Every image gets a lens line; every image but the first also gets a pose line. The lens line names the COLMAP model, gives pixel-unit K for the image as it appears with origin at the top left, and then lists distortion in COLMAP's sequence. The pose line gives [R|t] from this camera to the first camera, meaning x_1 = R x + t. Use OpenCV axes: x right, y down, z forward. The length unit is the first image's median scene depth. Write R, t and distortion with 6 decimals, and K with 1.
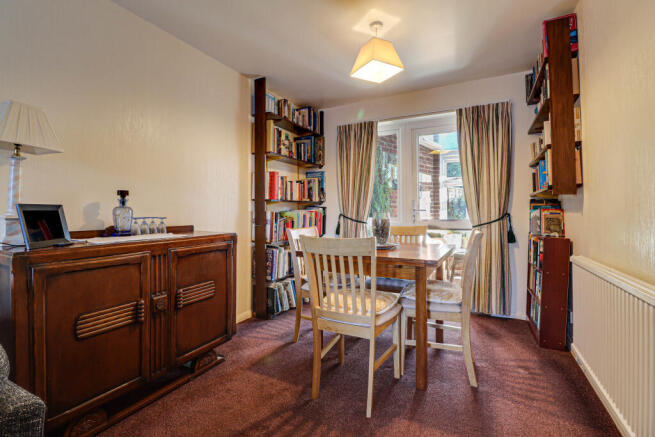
lens RADIAL K [[310.2, 0, 326.6], [0, 310.2, 216.0], [0, 0, 1]] dist [-0.004035, -0.000876]
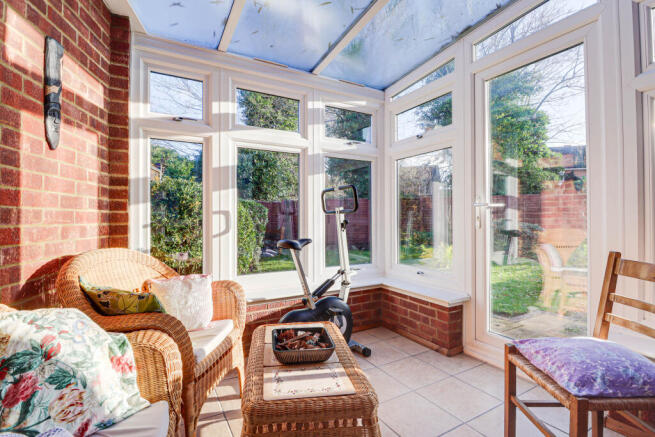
lens RADIAL K [[310.2, 0, 327.4], [0, 310.2, 217.4], [0, 0, 1]] dist [-0.004035, -0.000876]
pose [[0.554723, 0.006852, 0.832007, 0.207561], [0.001278, 0.999958, -0.009086, 0.000510], [-0.832034, 0.006104, 0.554691, 0.643752]]
